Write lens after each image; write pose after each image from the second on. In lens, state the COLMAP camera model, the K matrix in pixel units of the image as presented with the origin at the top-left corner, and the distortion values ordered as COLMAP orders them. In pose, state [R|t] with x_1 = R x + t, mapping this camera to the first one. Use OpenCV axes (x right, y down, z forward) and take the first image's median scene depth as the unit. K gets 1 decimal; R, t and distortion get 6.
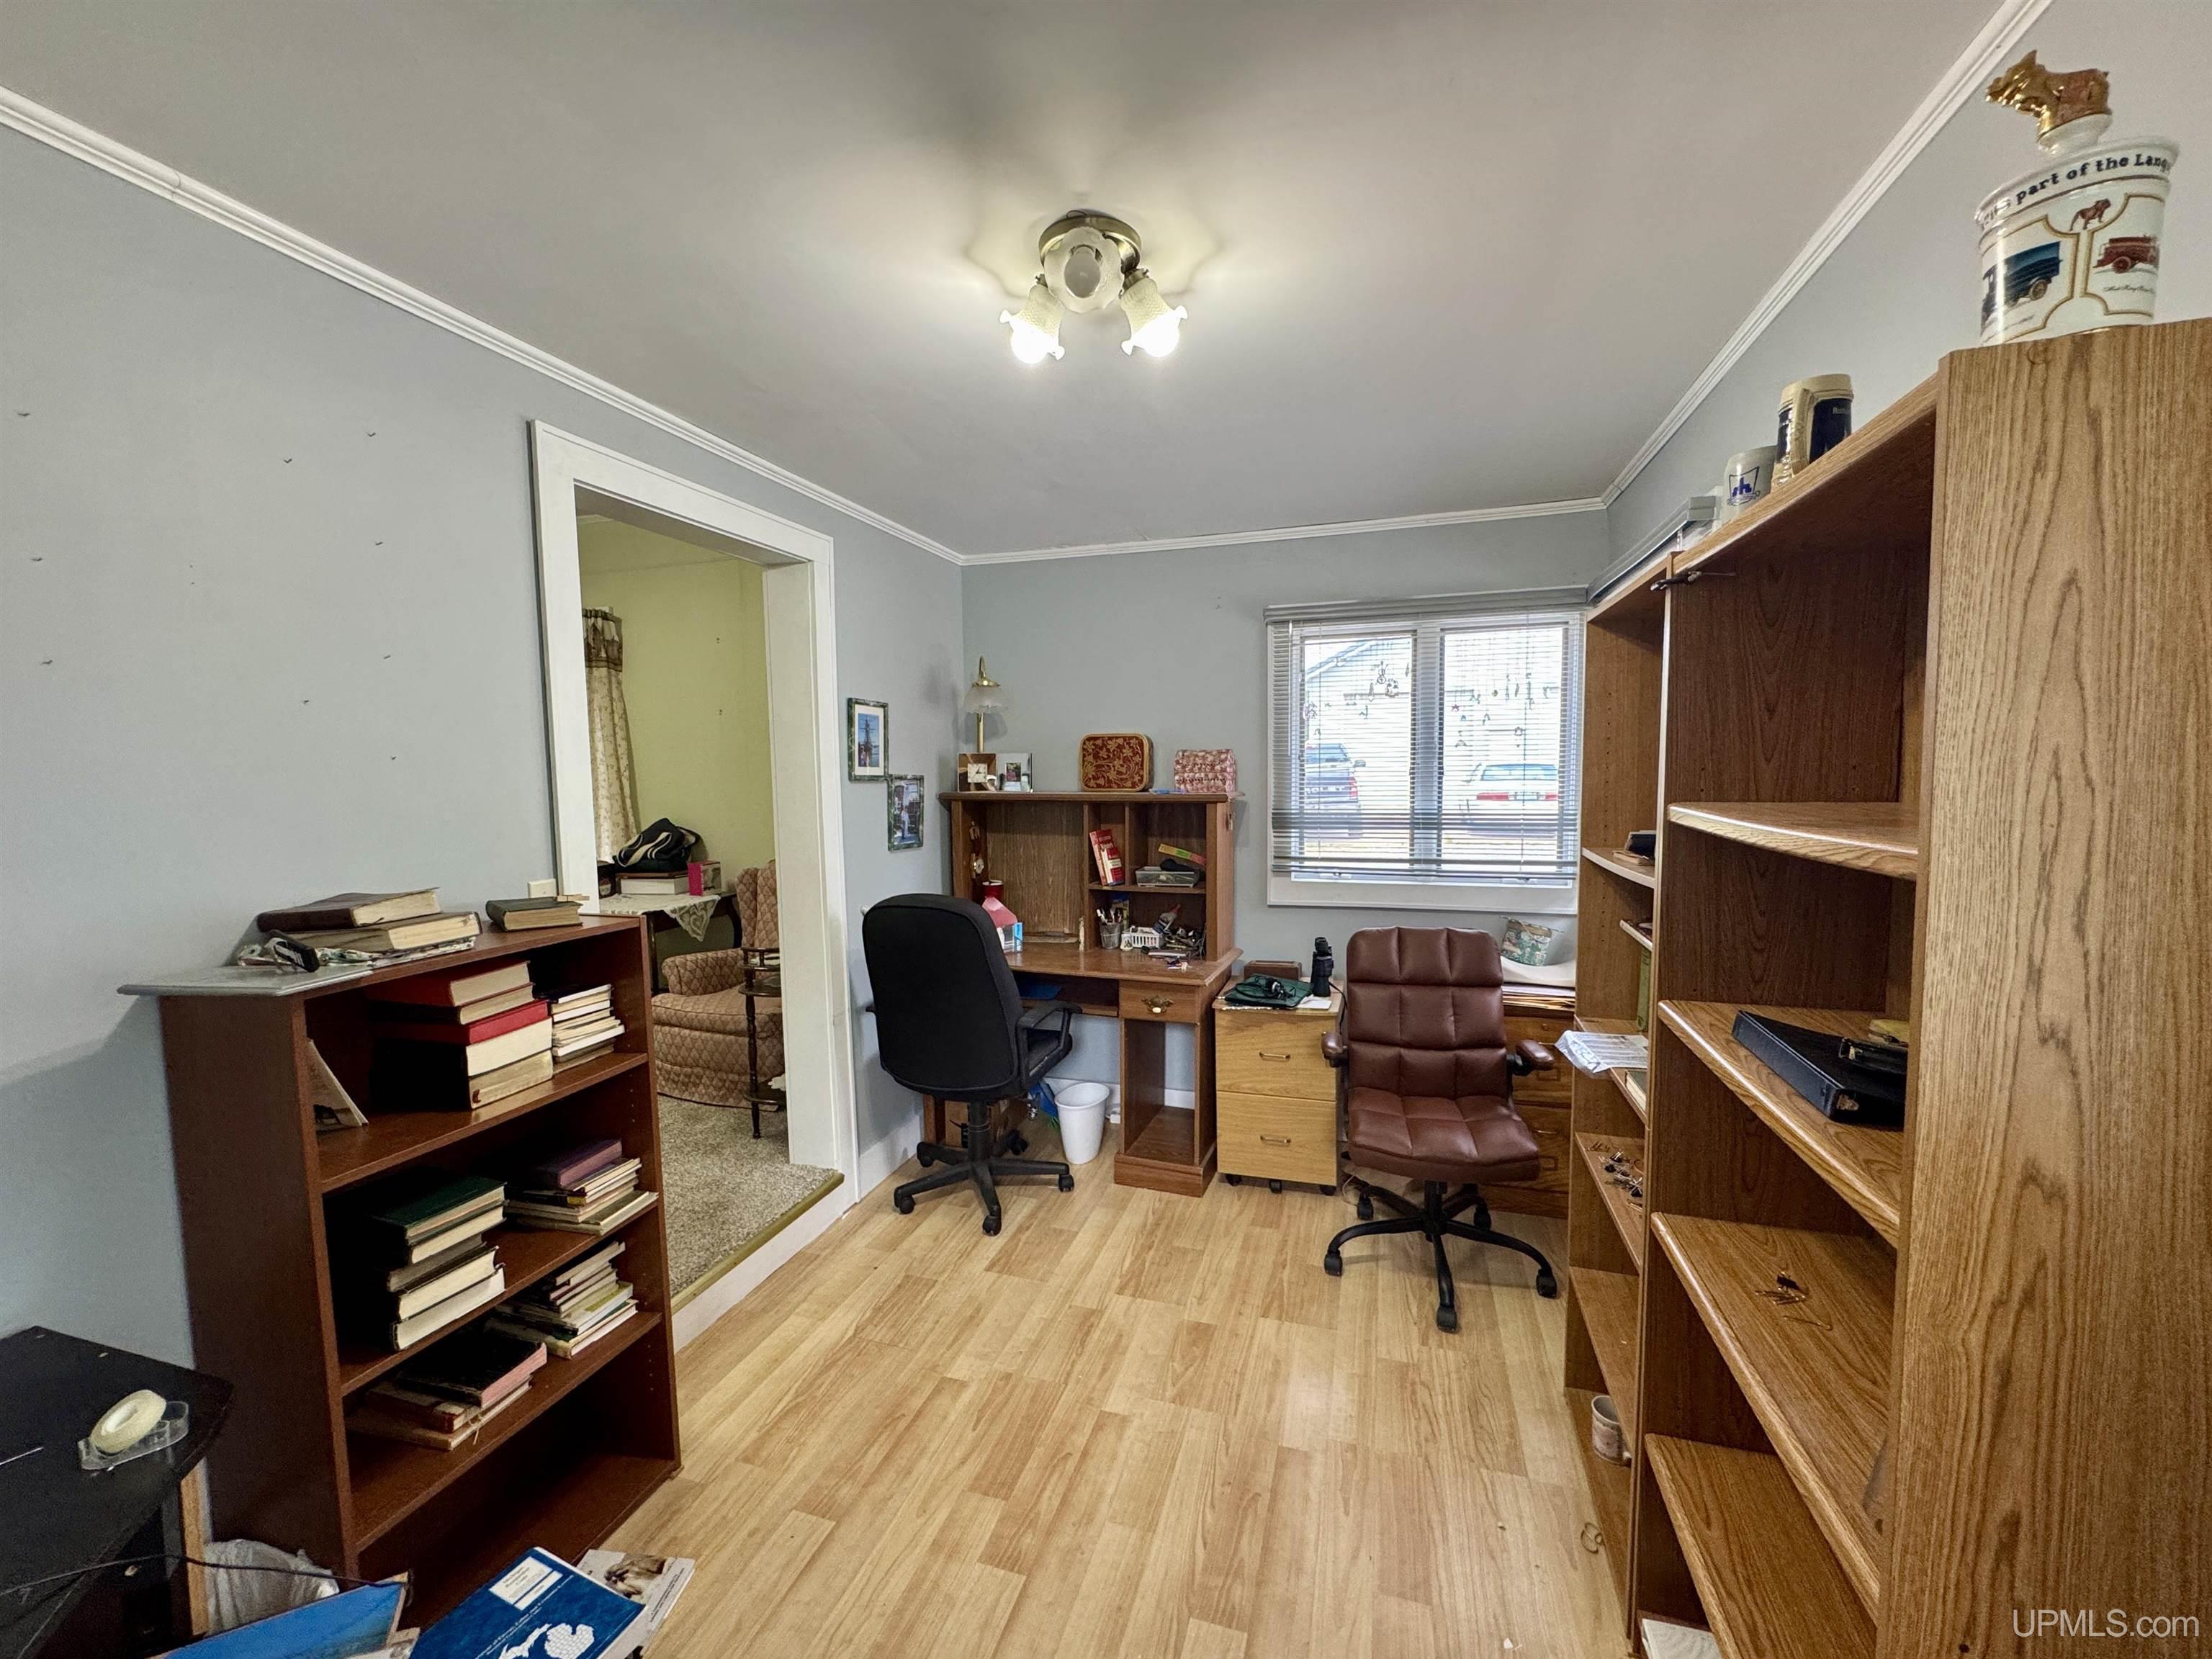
lens RADIAL K [[891.2, 0, 1103.5], [0, 891.2, 828.7], [0, 0, 1]] dist [-0.003953, 0.000386]
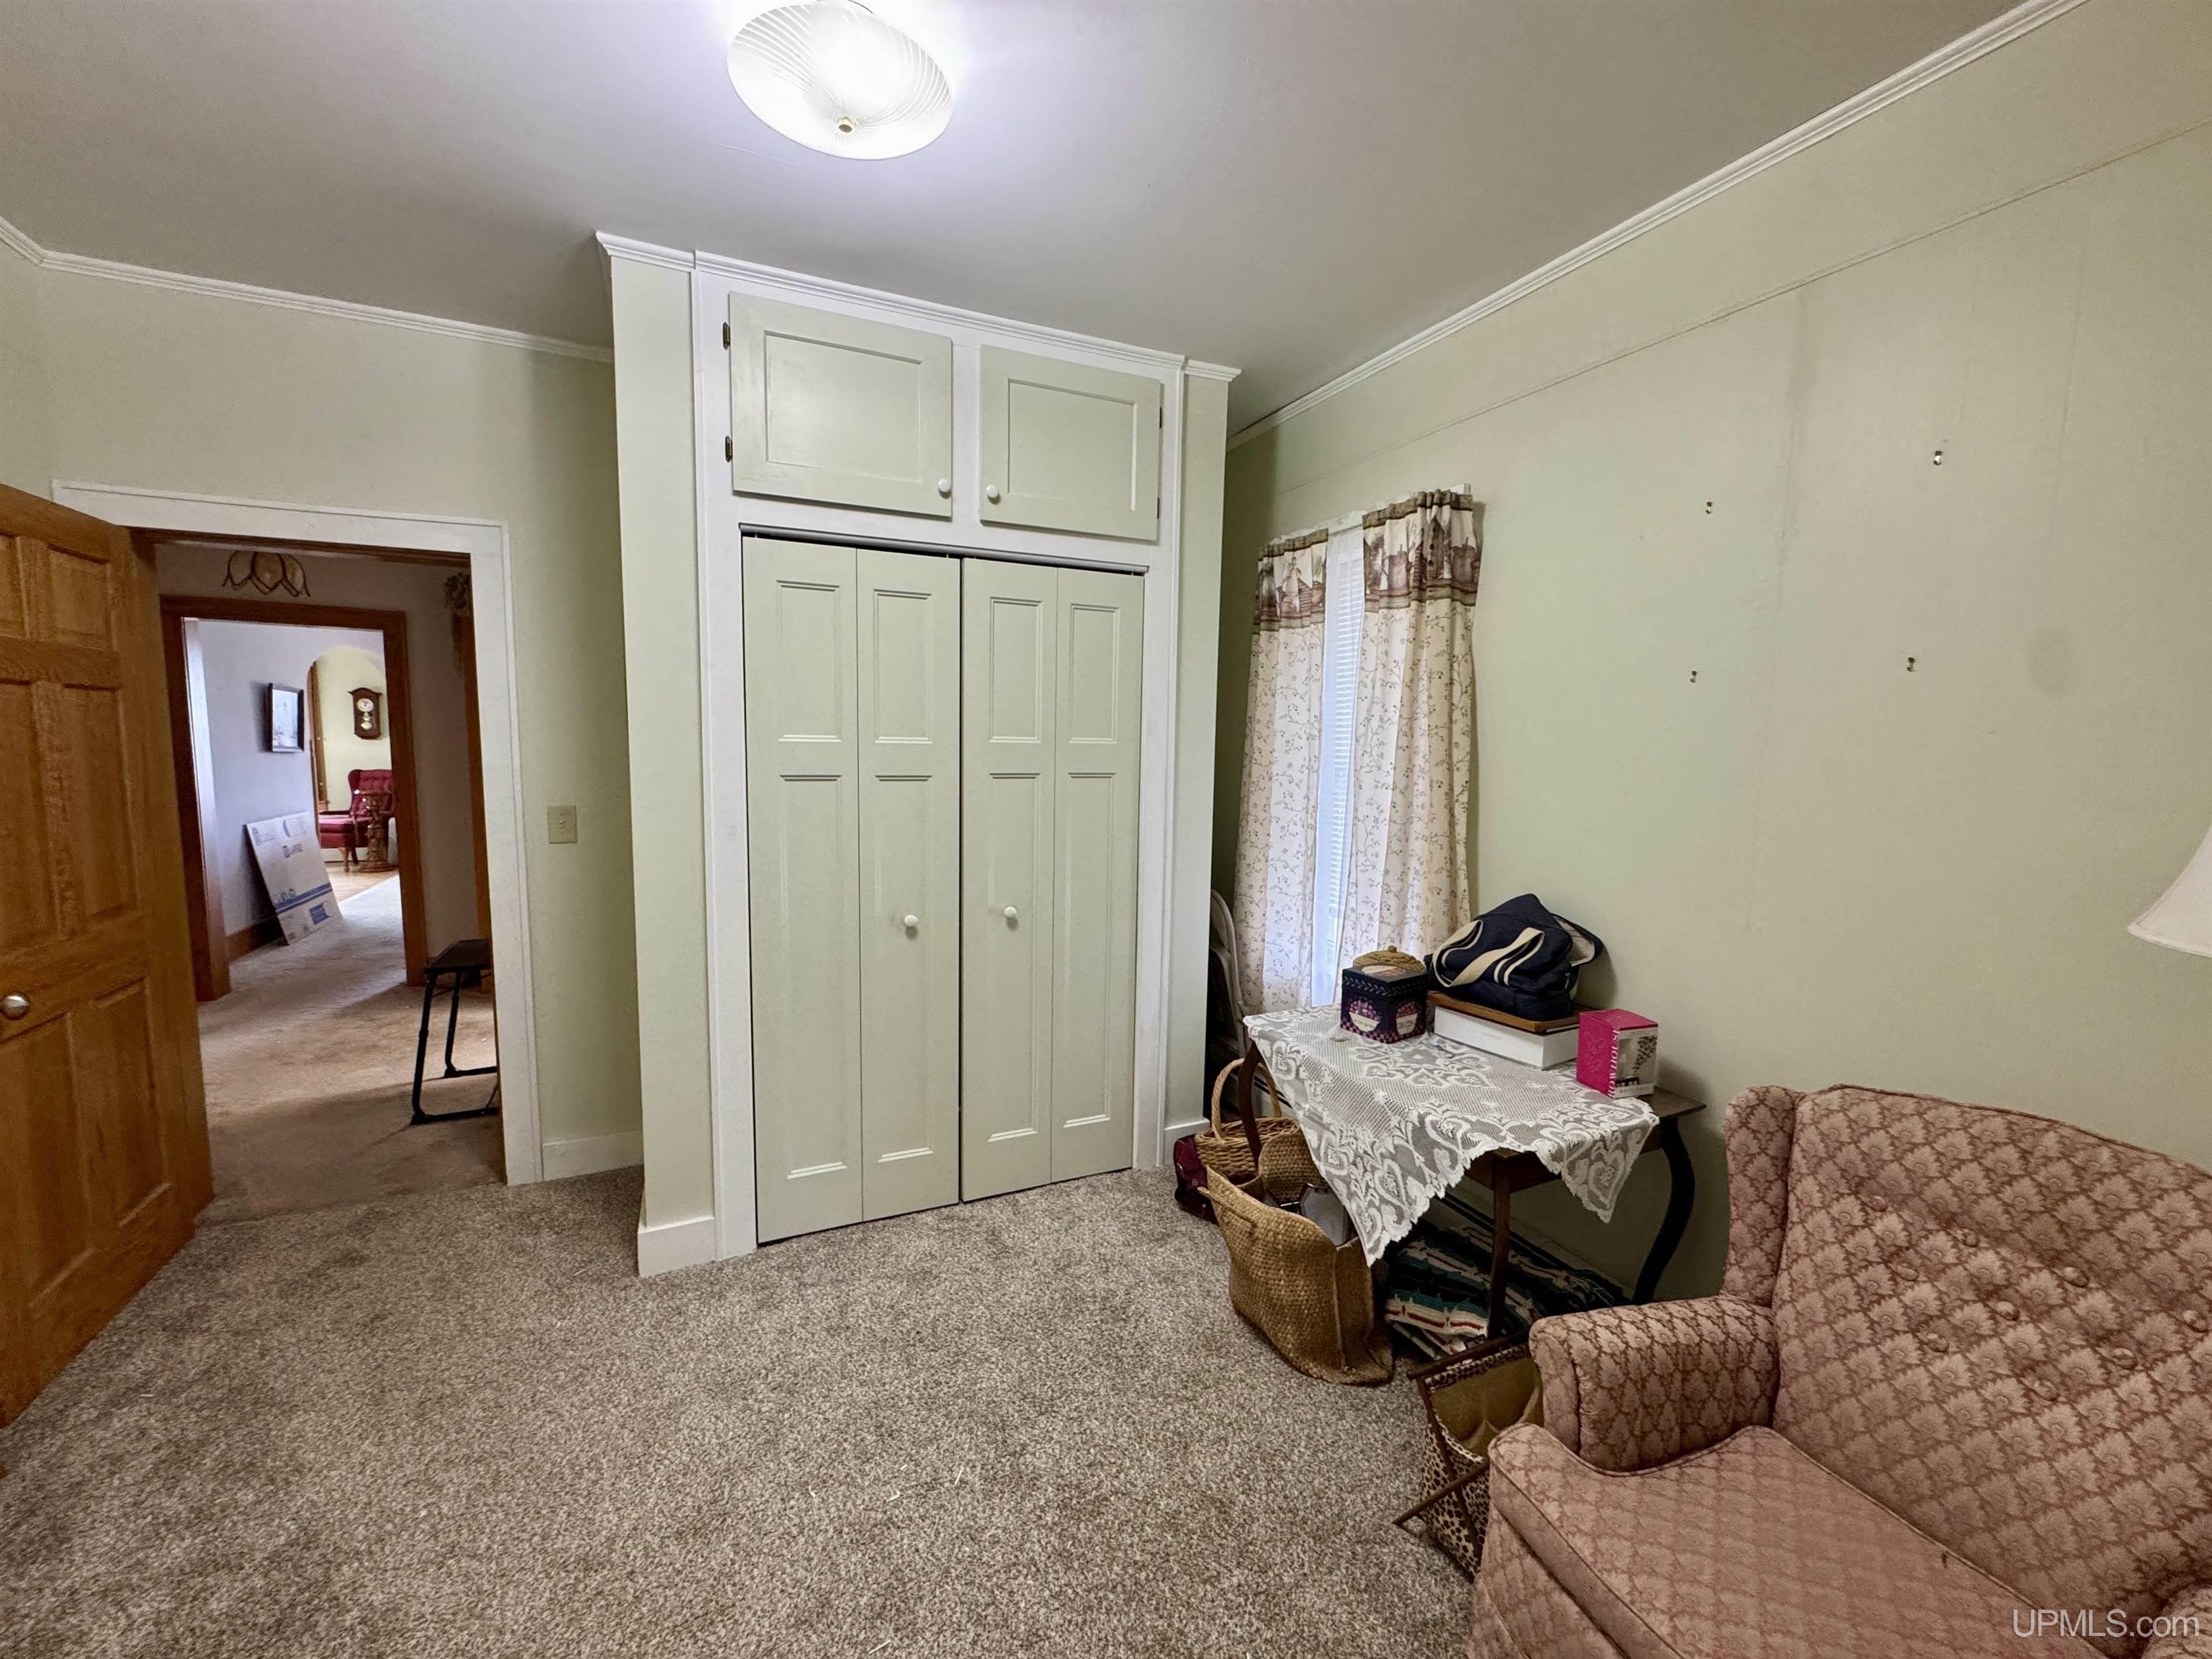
lens RADIAL K [[891.2, 0, 1098.2], [0, 891.2, 832.1], [0, 0, 1]] dist [-0.003953, 0.000386]
pose [[0.672125, 0.102293, -0.733337, -0.295411], [-0.080973, 0.994625, 0.064527, -0.059287], [0.735997, 0.016010, 0.676796, 0.488044]]
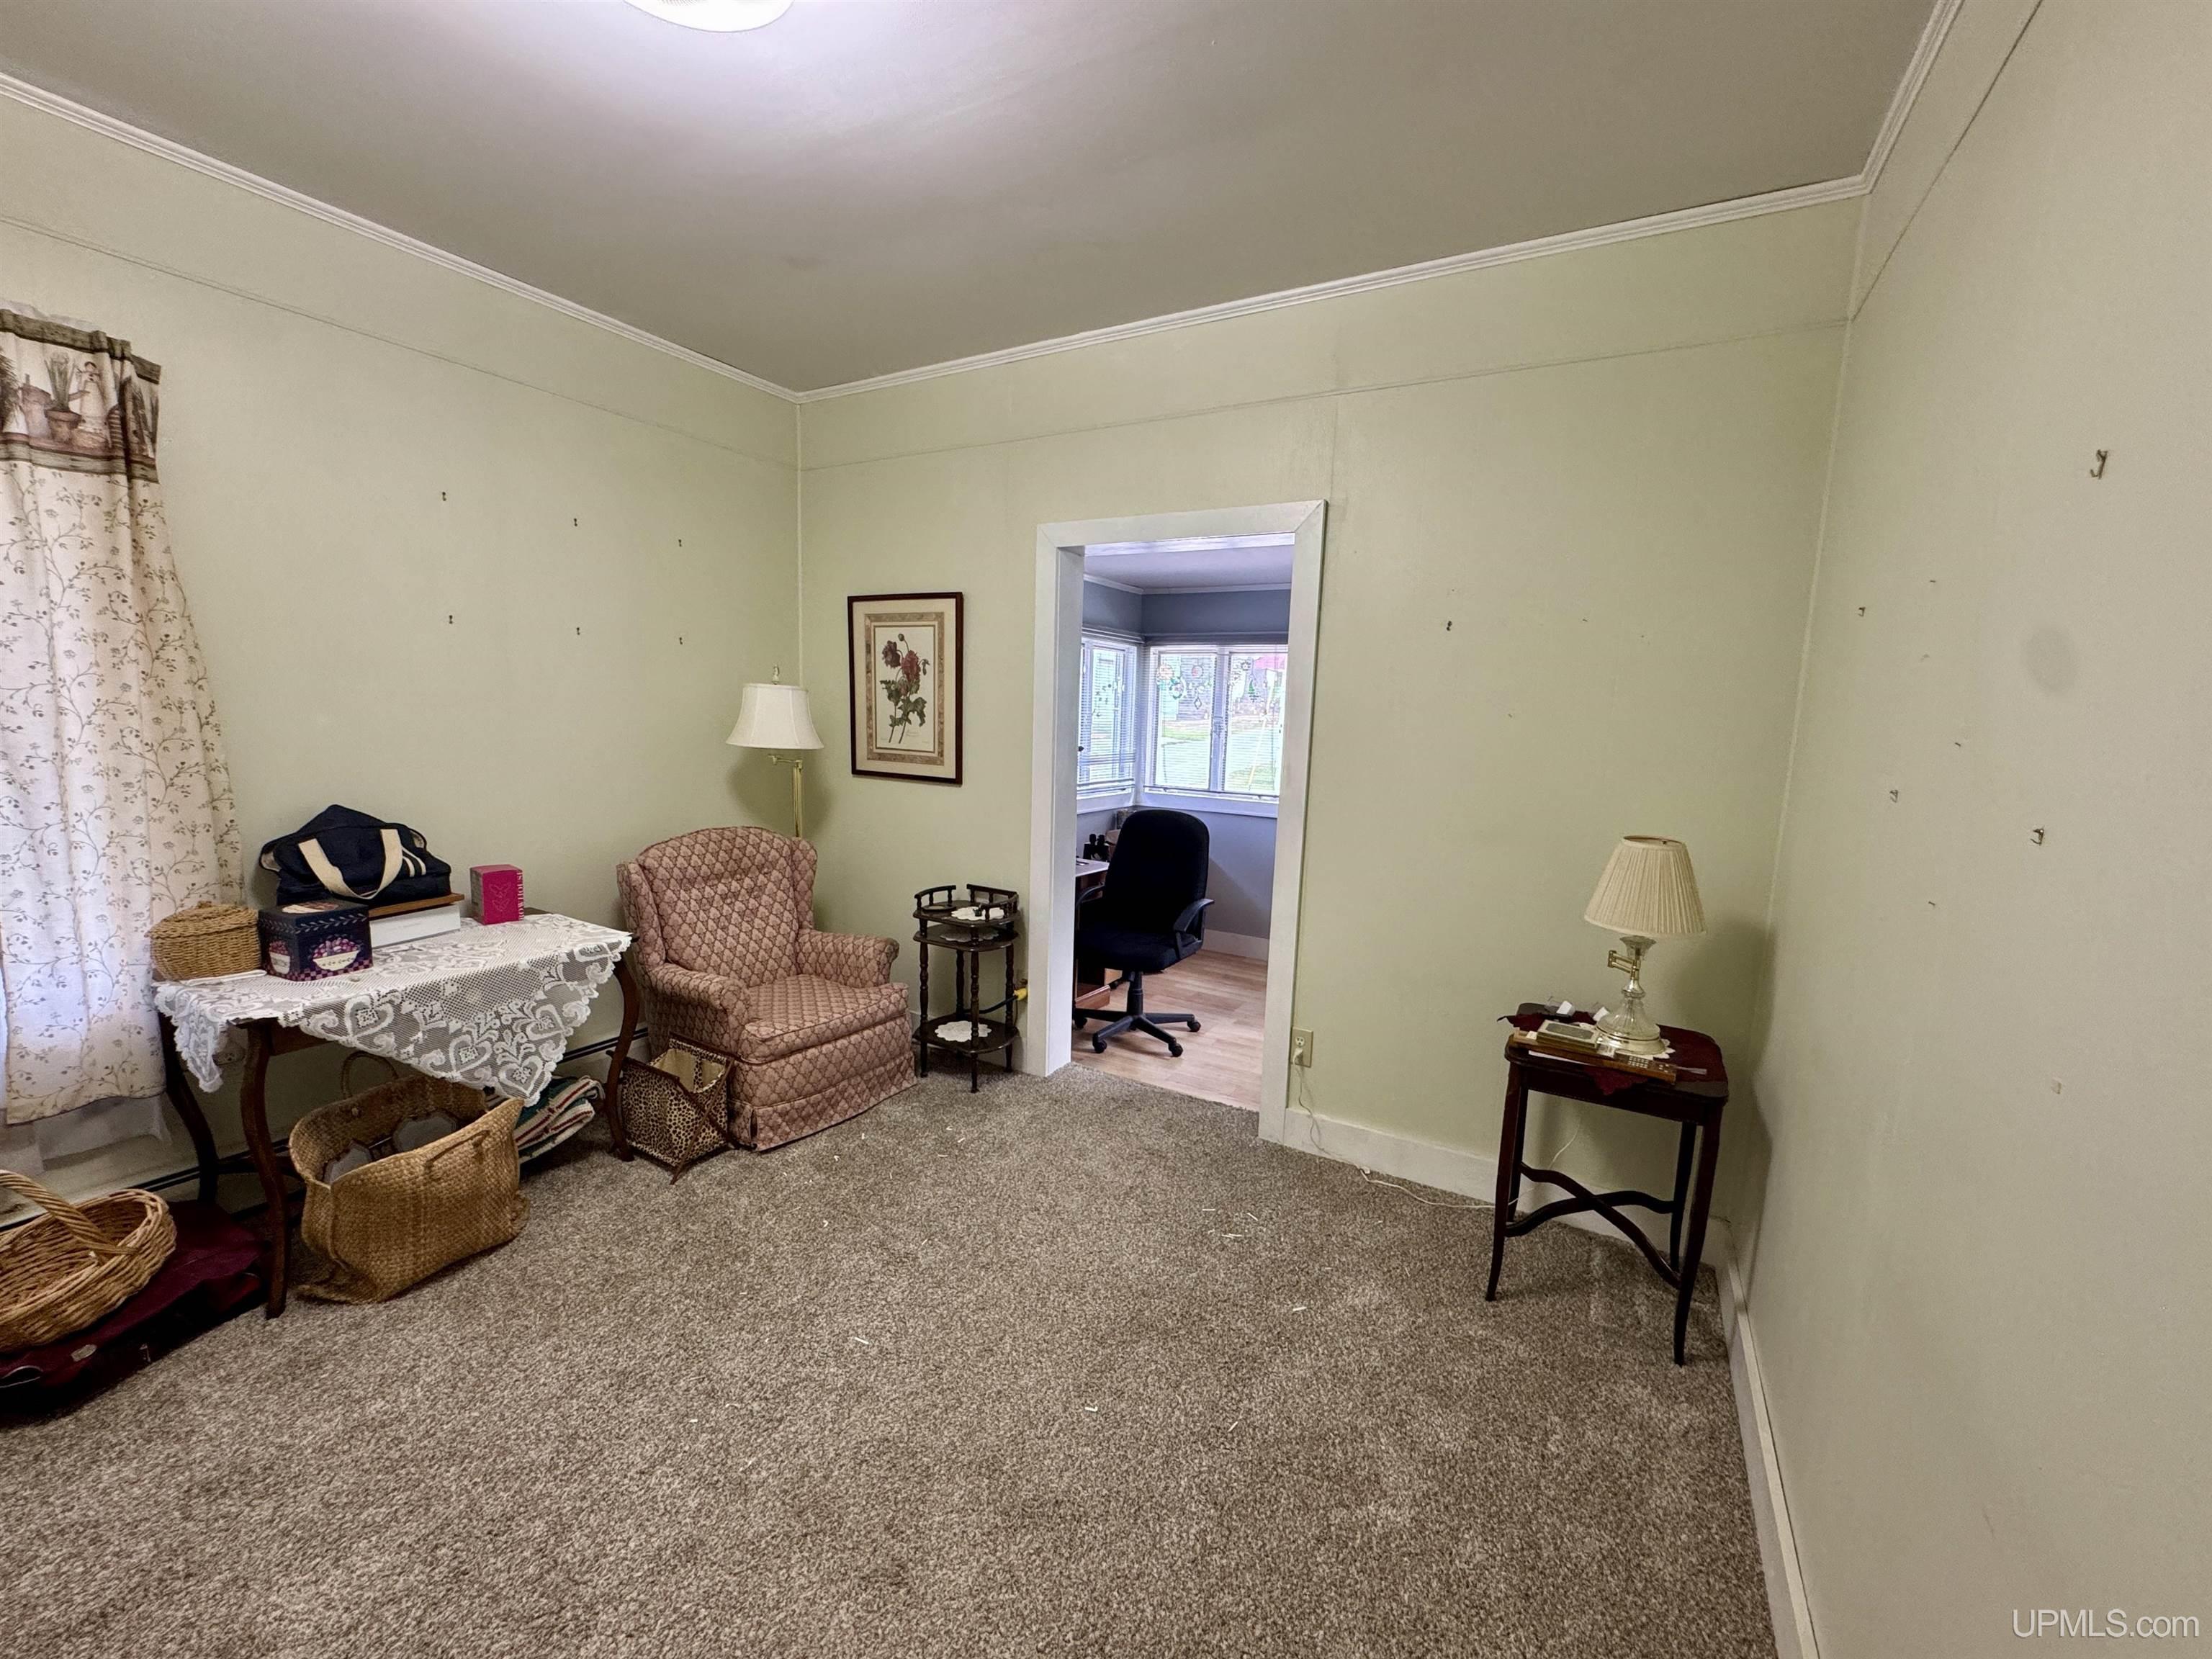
lens RADIAL K [[891.2, 0, 1106.1], [0, 891.2, 830.0], [0, 0, 1]] dist [-0.003953, 0.000386]
pose [[0.220477, -0.113866, 0.968723, -0.910943], [0.034997, 0.993447, 0.108807, -0.038687], [-0.974764, 0.009913, 0.223017, 0.434328]]
